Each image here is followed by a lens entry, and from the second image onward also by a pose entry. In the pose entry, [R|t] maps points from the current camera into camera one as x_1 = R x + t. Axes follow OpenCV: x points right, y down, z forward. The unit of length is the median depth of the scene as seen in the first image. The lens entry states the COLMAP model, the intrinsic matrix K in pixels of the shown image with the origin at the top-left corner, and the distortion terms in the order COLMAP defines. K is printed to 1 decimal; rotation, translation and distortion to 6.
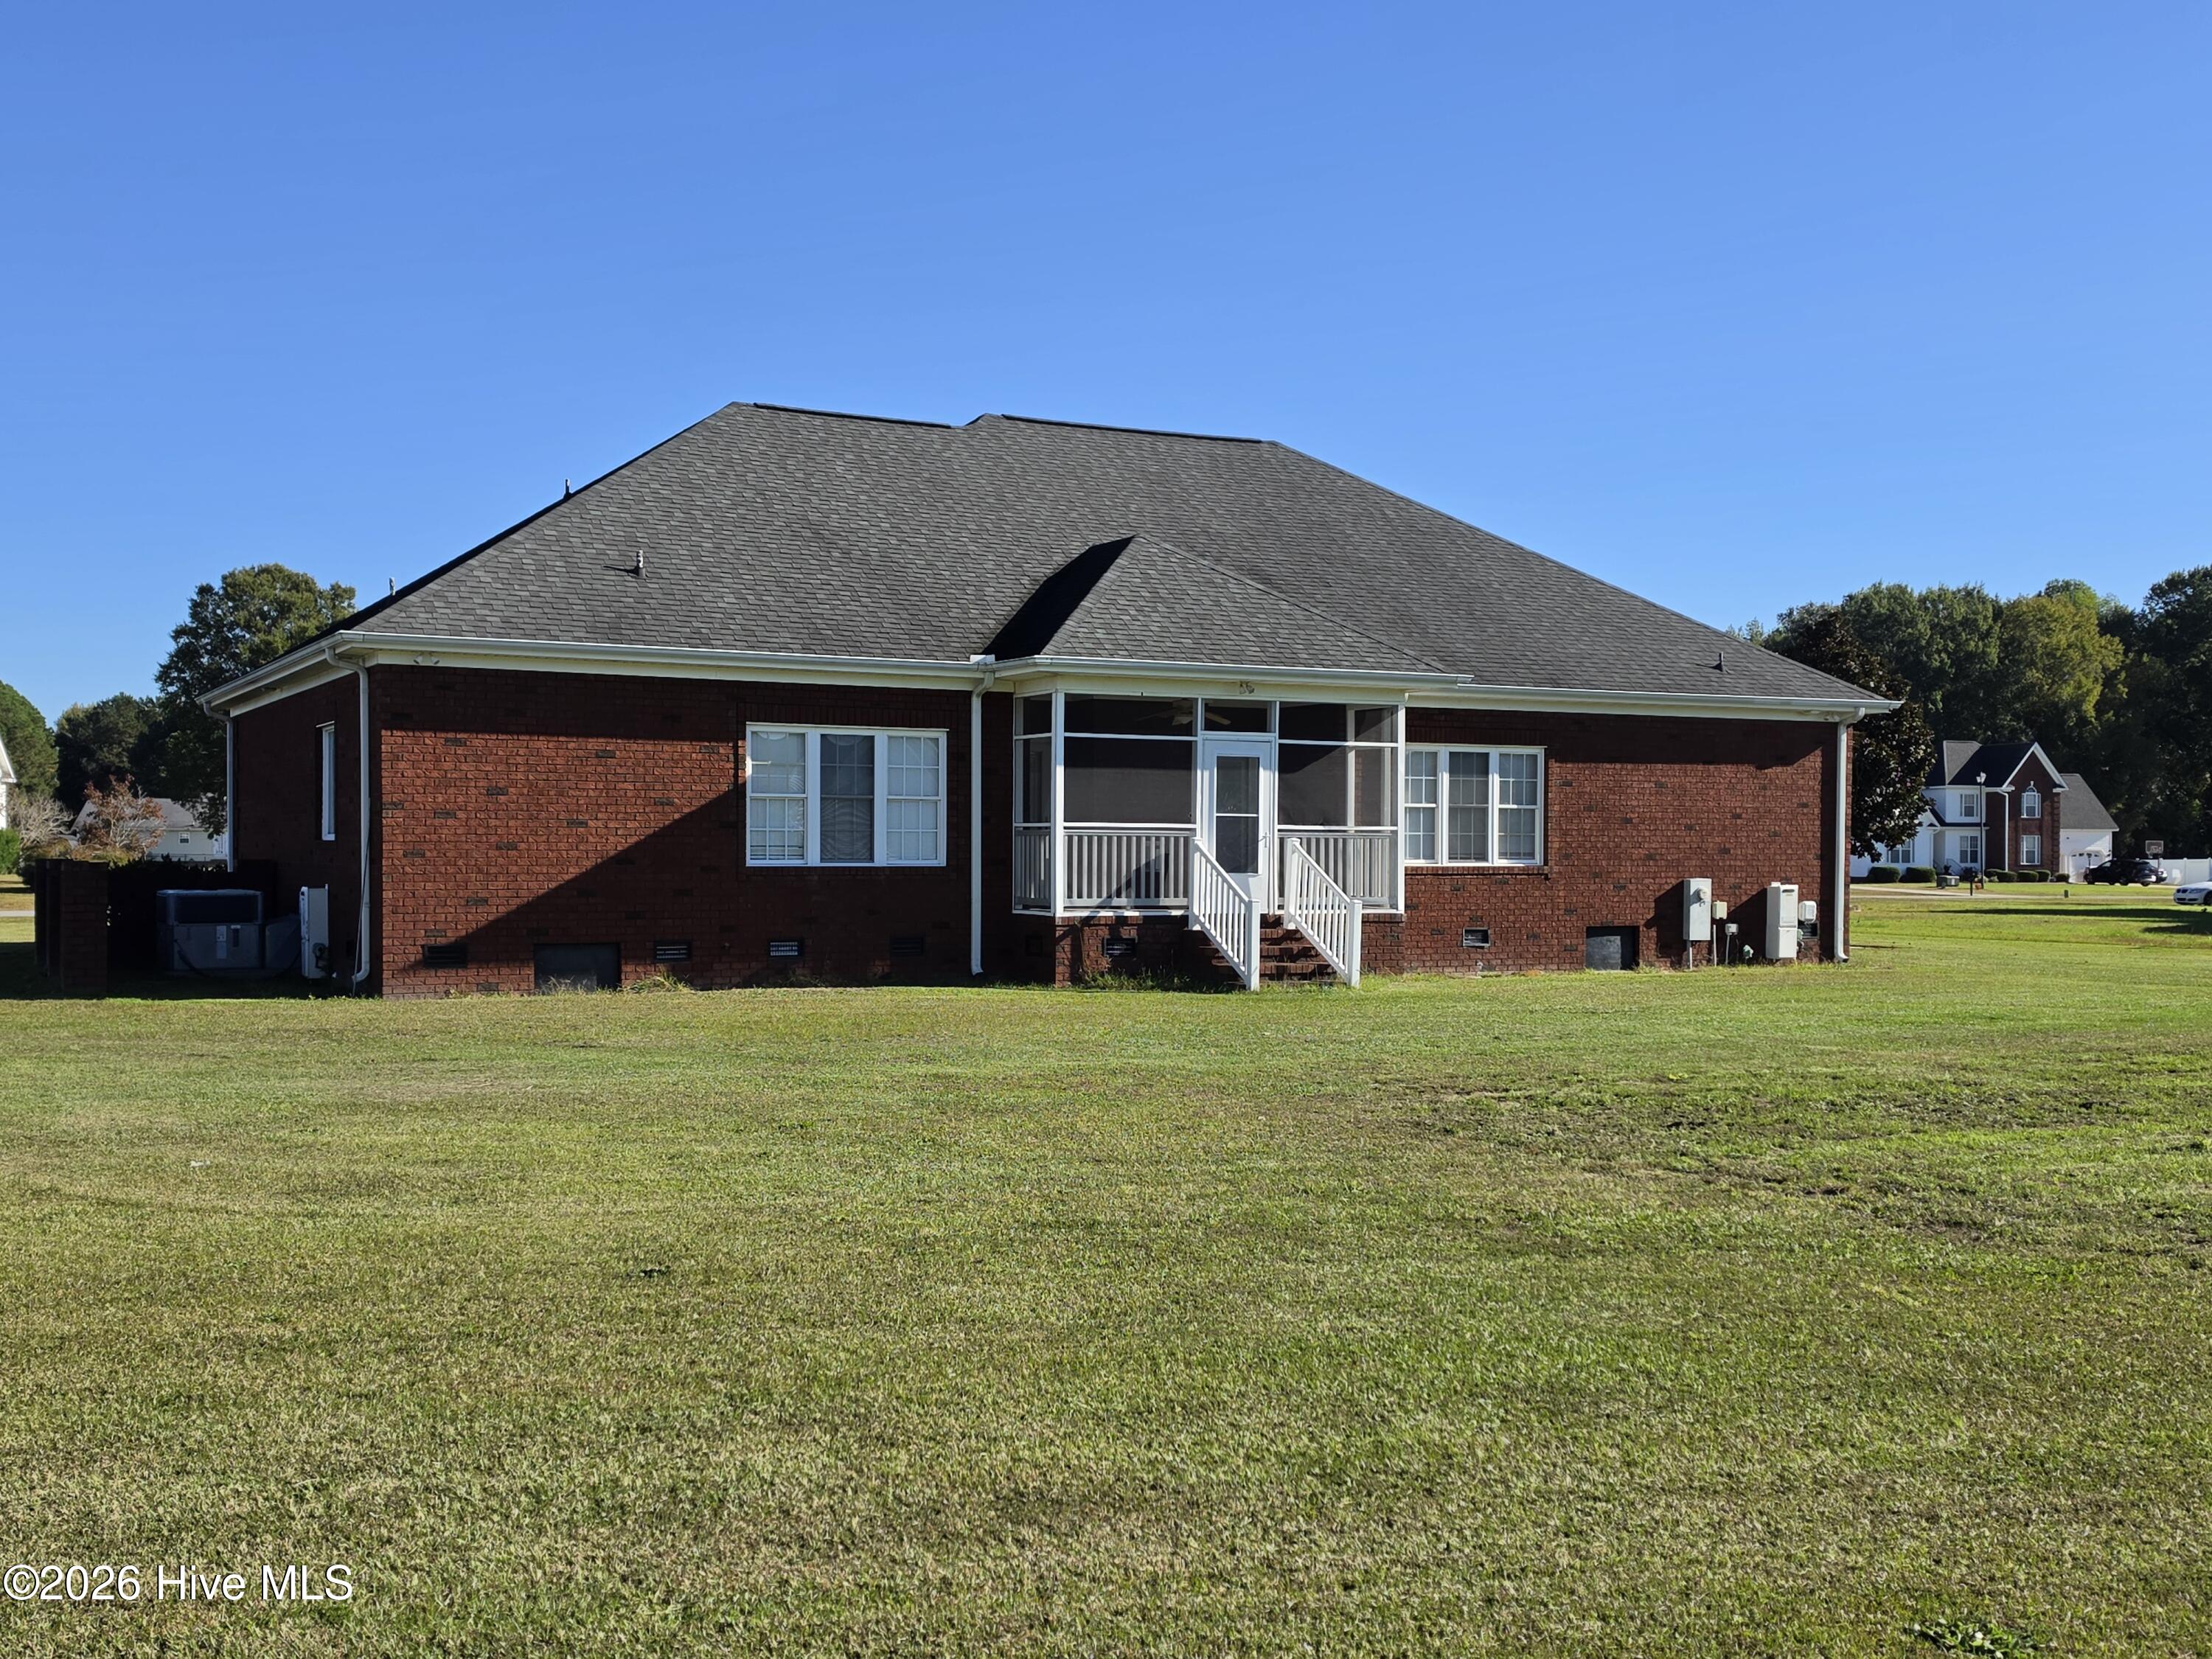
lens RADIAL K [[2097.9, 0, 1102.1], [0, 2097.9, 841.3], [0, 0, 1]] dist [0.082062, 0.000000]
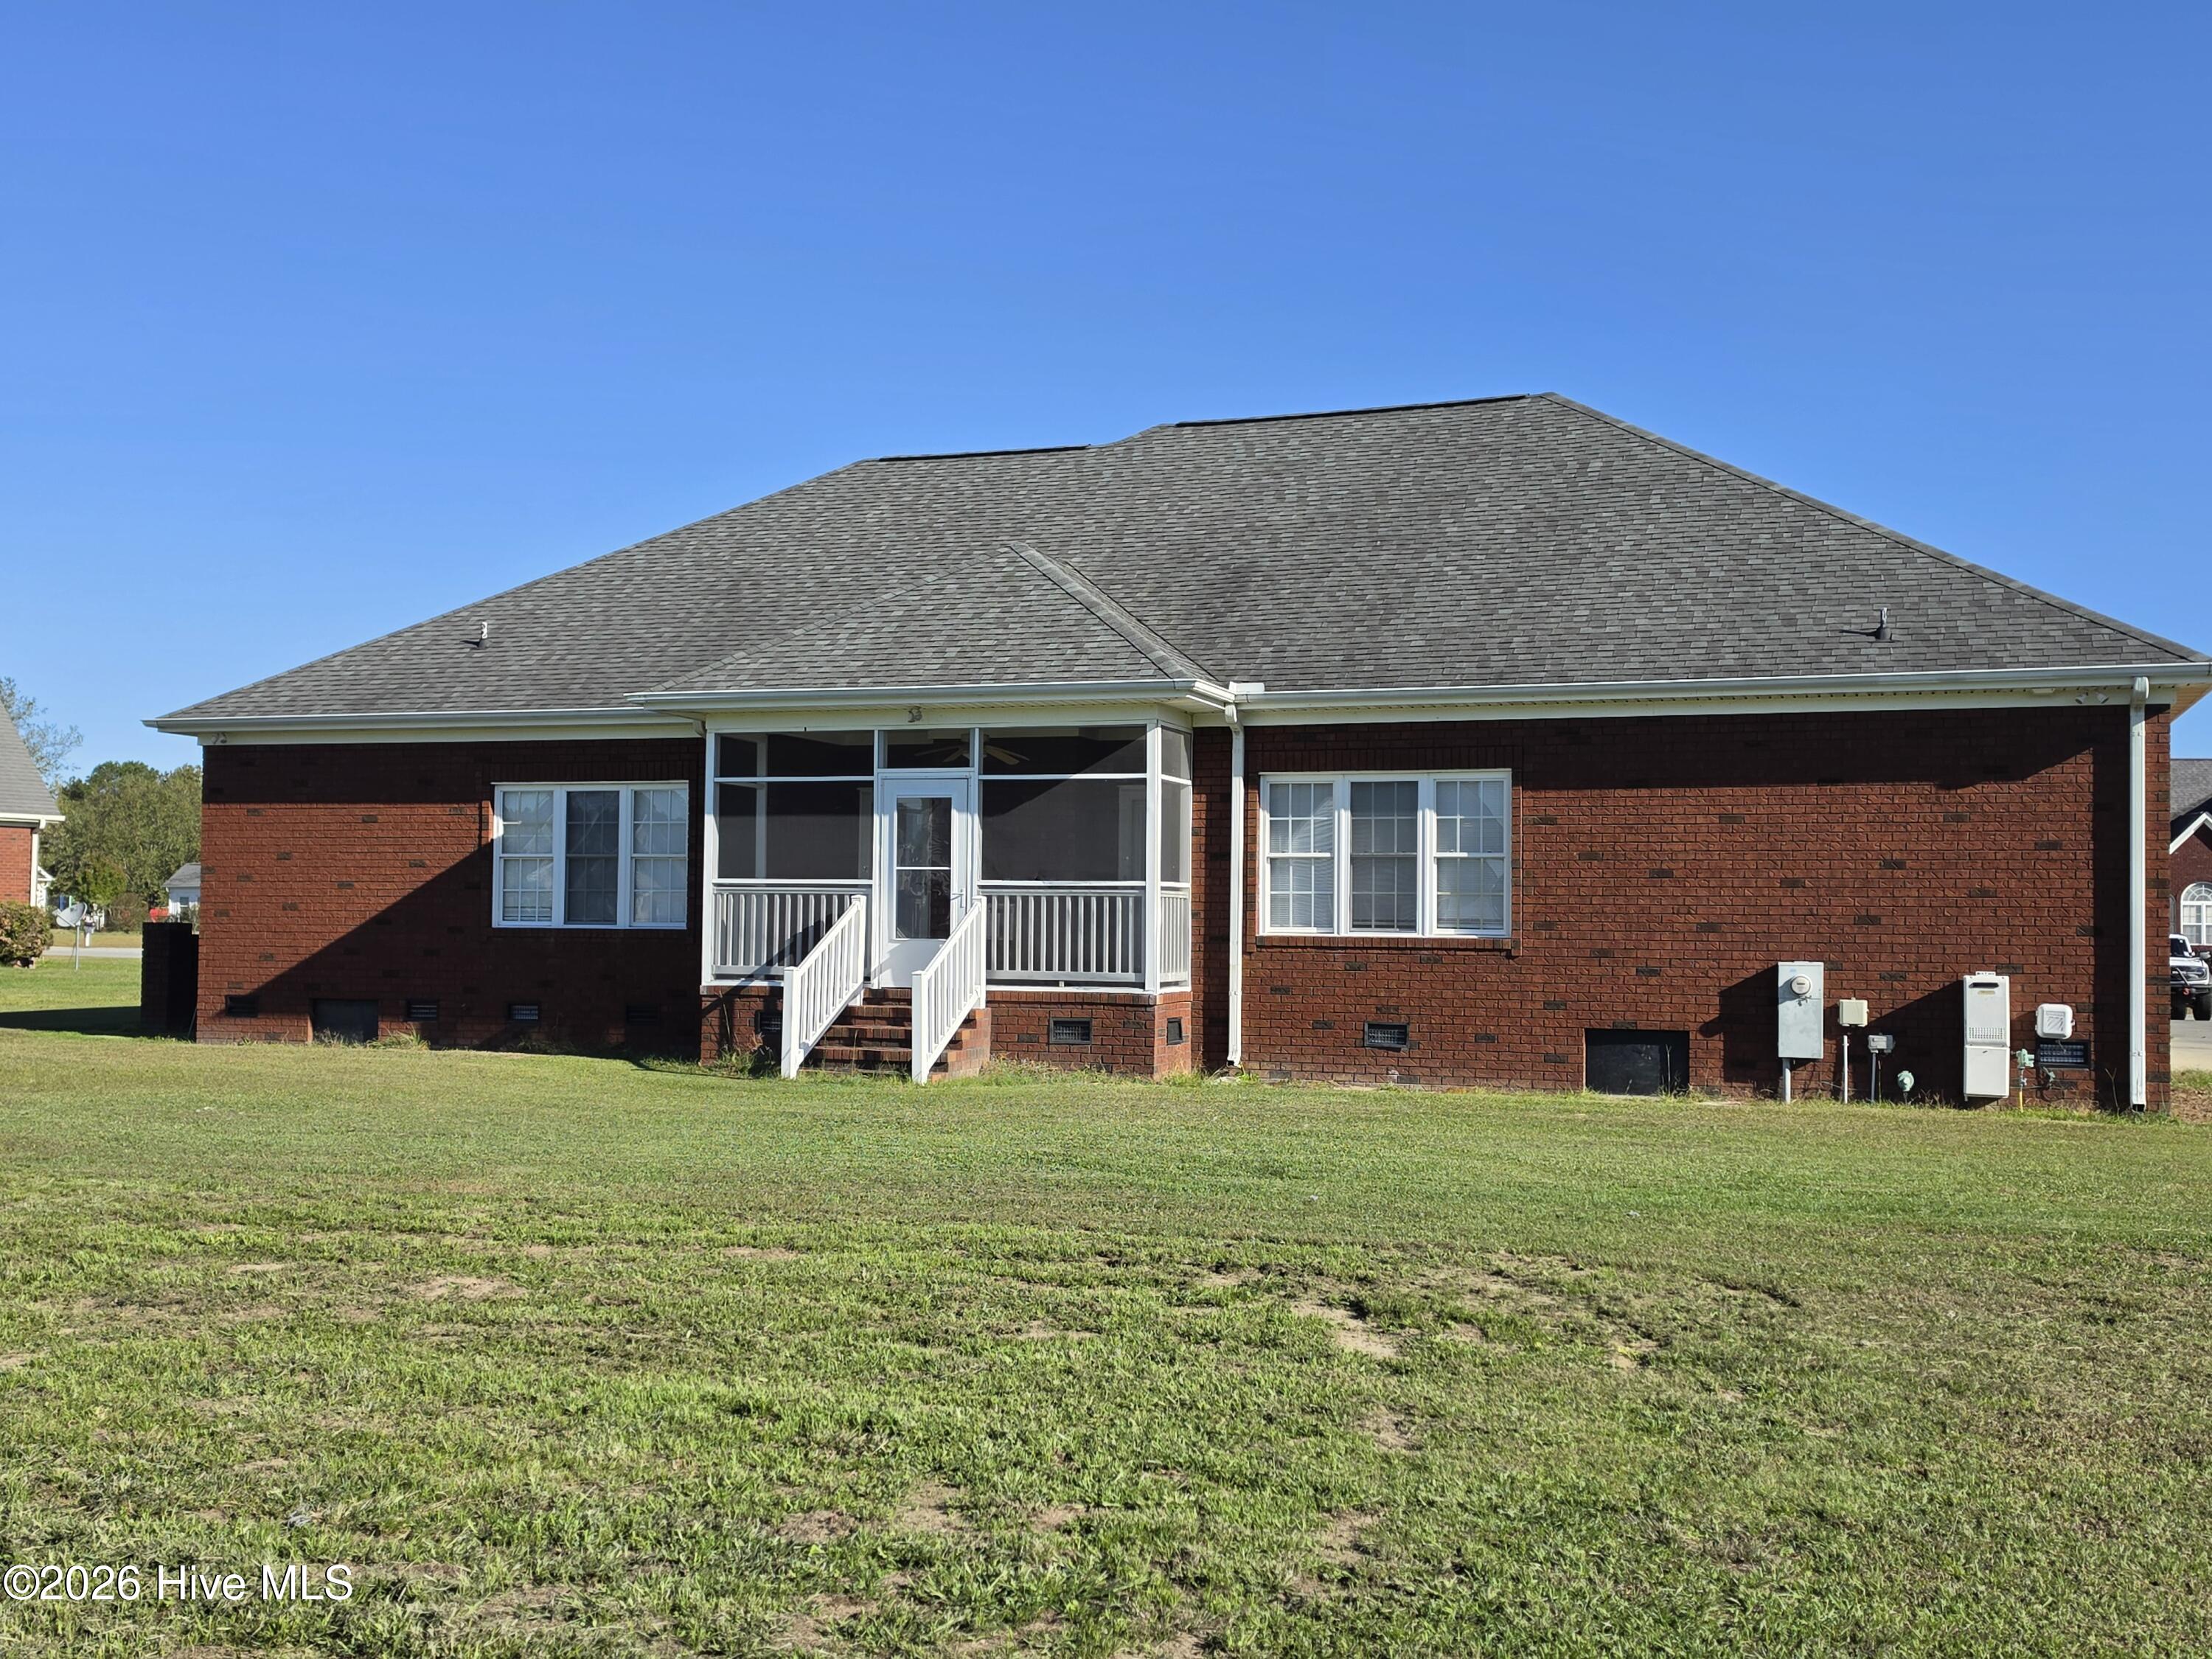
lens RADIAL K [[2097.9, 0, 1116.0], [0, 2097.9, 826.9], [0, 0, 1]] dist [0.082062, 0.000000]
pose [[0.711162, -0.031187, -0.702336, 0.692406], [-0.006231, 0.998697, -0.050656, 0.012380], [0.703000, 0.040401, 0.710041, 0.461396]]
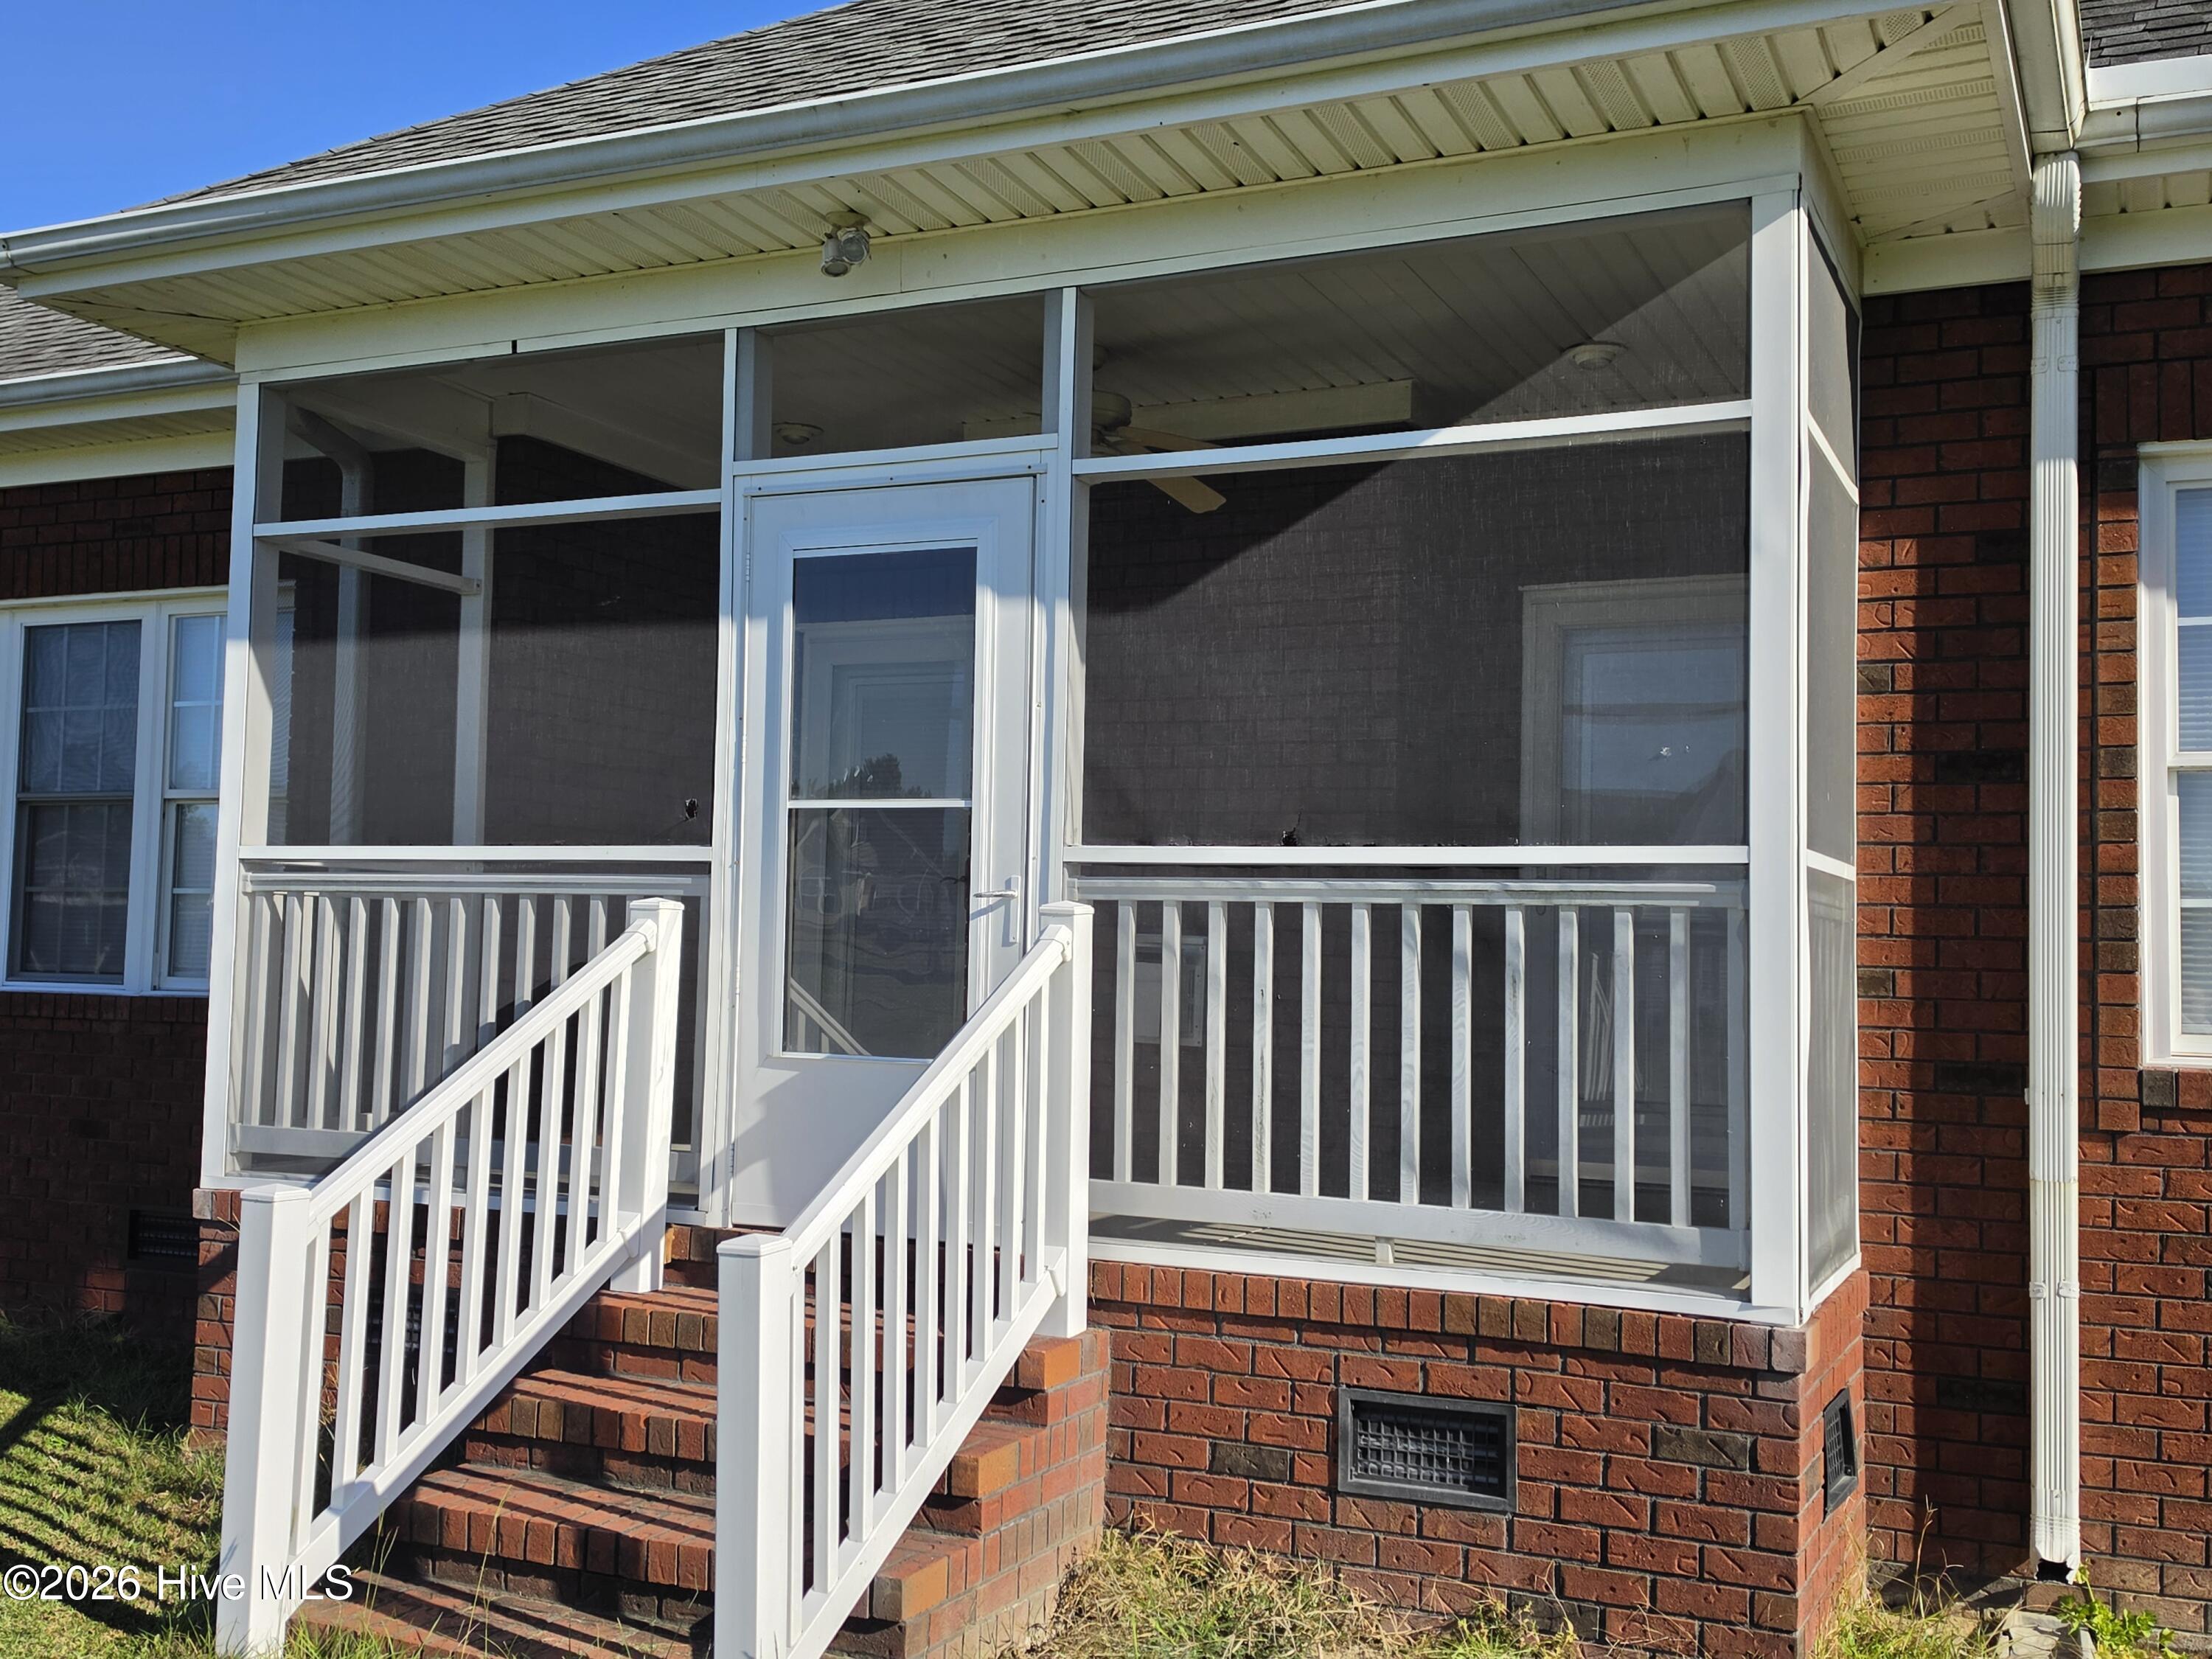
lens RADIAL K [[2097.9, 0, 1095.3], [0, 2097.9, 833.1], [0, 0, 1]] dist [0.082062, 0.000000]
pose [[0.627404, -0.038863, -0.777723, 0.256189], [-0.018454, 0.997731, -0.064744, 0.005111], [0.778475, 0.054973, 0.625264, 0.866045]]
